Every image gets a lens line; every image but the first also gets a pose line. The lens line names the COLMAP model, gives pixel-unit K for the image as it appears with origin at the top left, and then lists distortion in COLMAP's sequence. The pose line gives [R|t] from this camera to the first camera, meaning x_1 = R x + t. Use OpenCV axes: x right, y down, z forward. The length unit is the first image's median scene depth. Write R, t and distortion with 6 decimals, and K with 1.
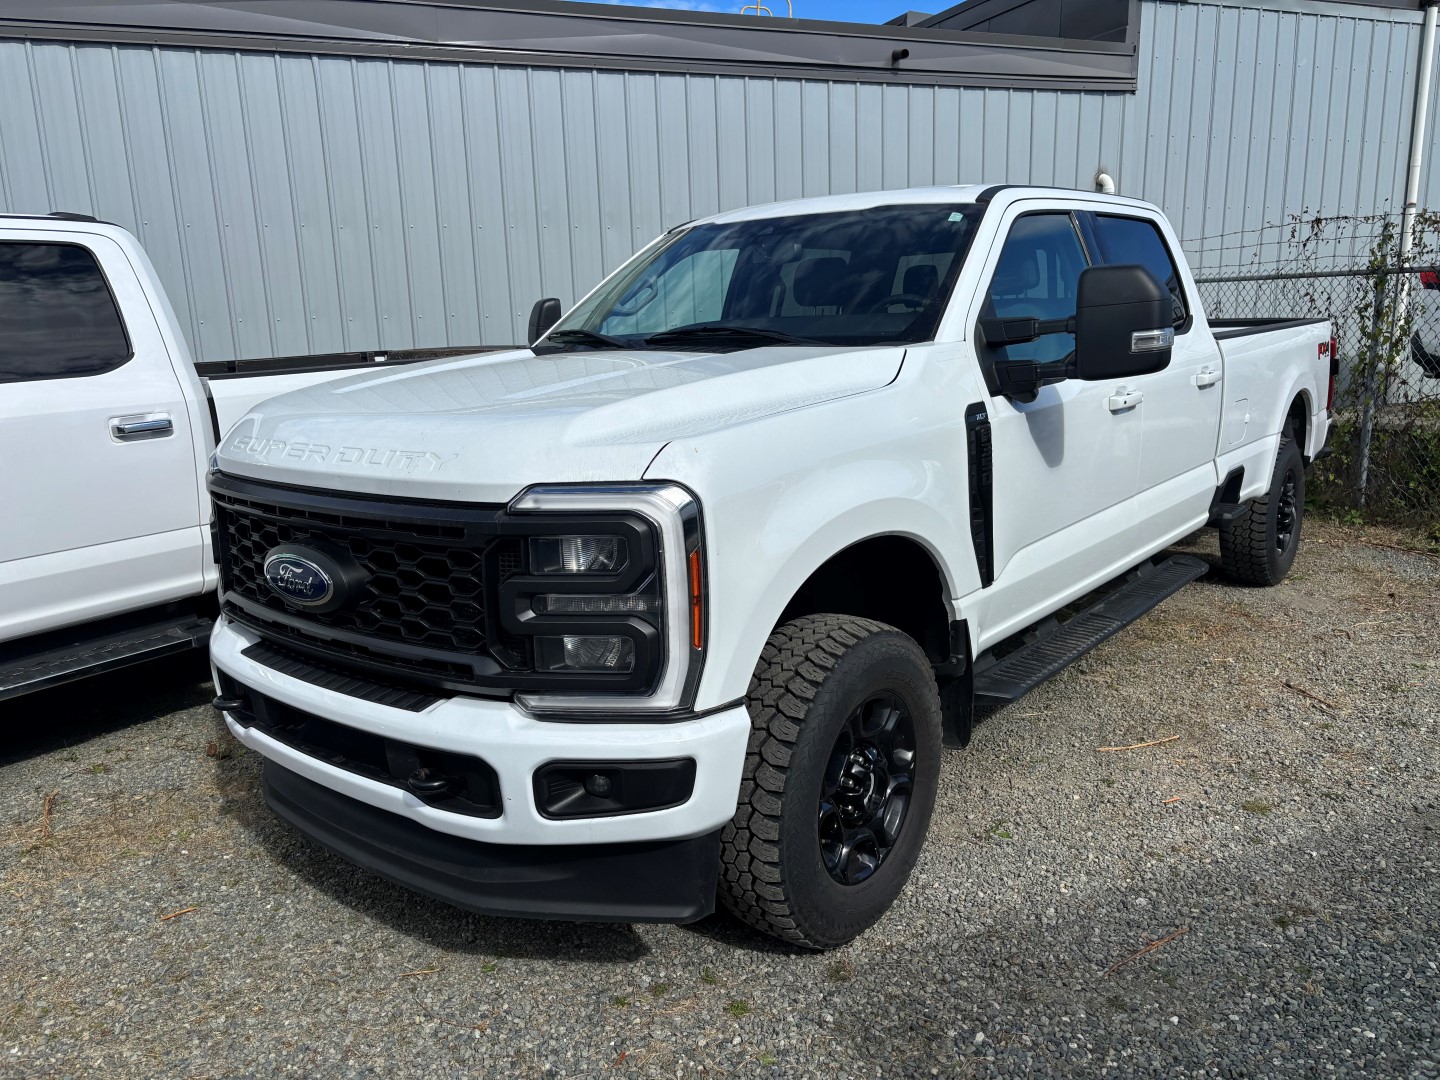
lens RADIAL K [[1089.2, 0, 720.0], [0, 1089.2, 540.0], [0, 0, 1]] dist [0.059725, -0.061273]
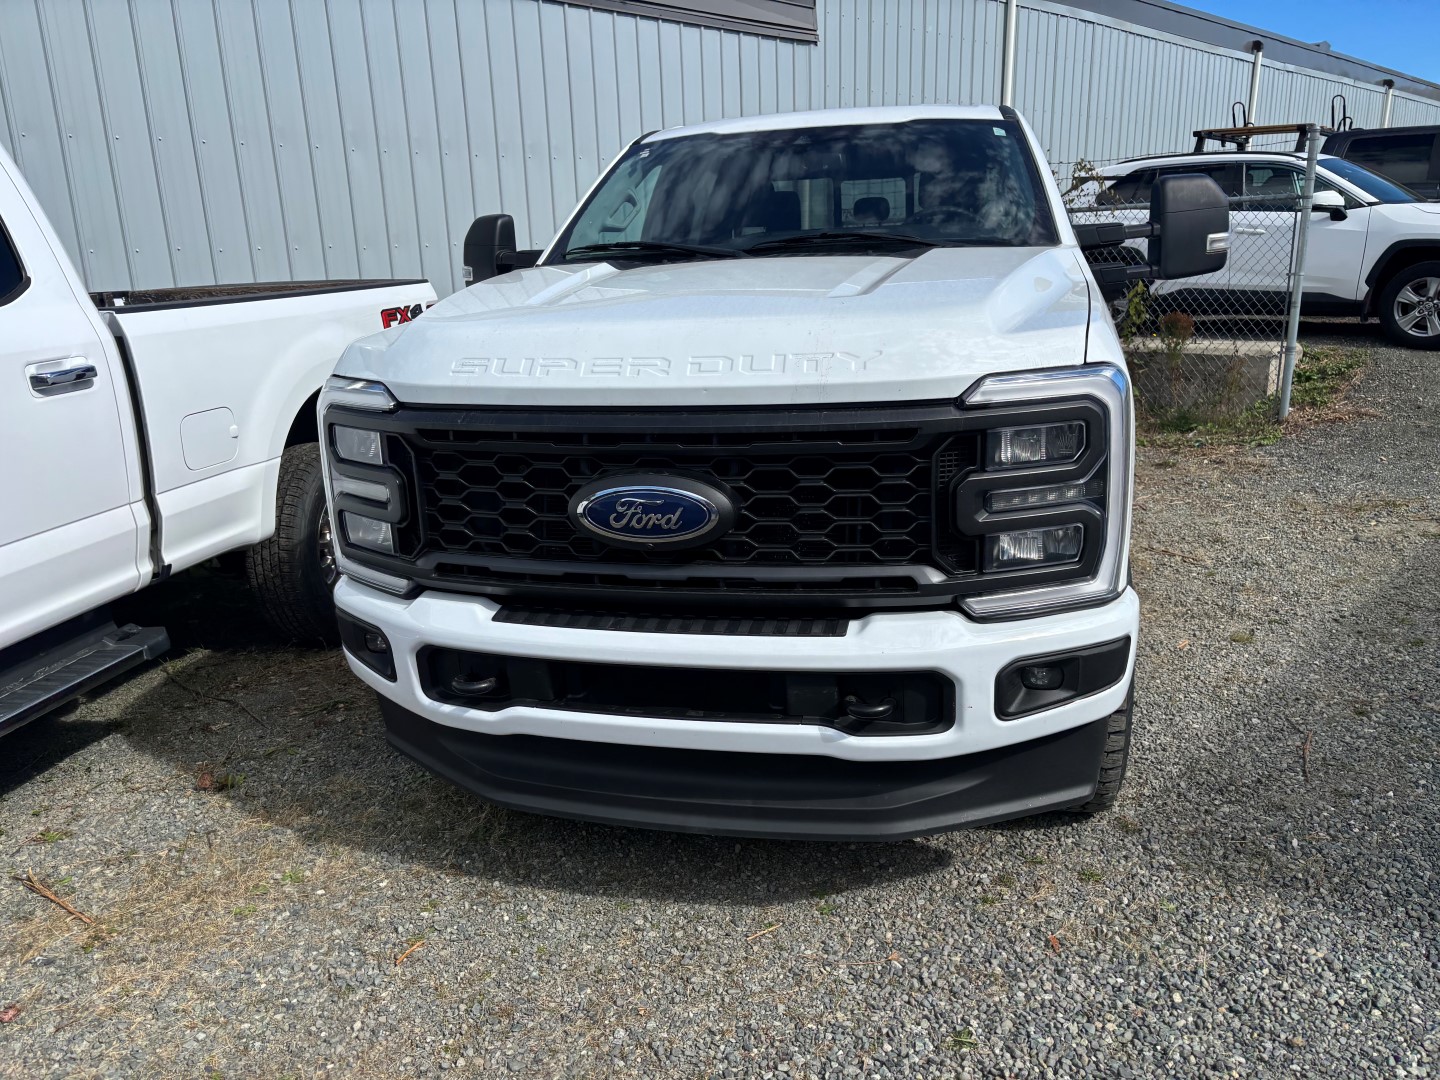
lens RADIAL K [[1089.2, 0, 720.0], [0, 1089.2, 540.0], [0, 0, 1]] dist [0.059725, -0.061273]
pose [[0.900578, -0.112821, 0.419799, -0.627024], [0.097239, 0.993545, 0.058413, 0.010806], [-0.423680, -0.011785, 0.905736, 0.181089]]
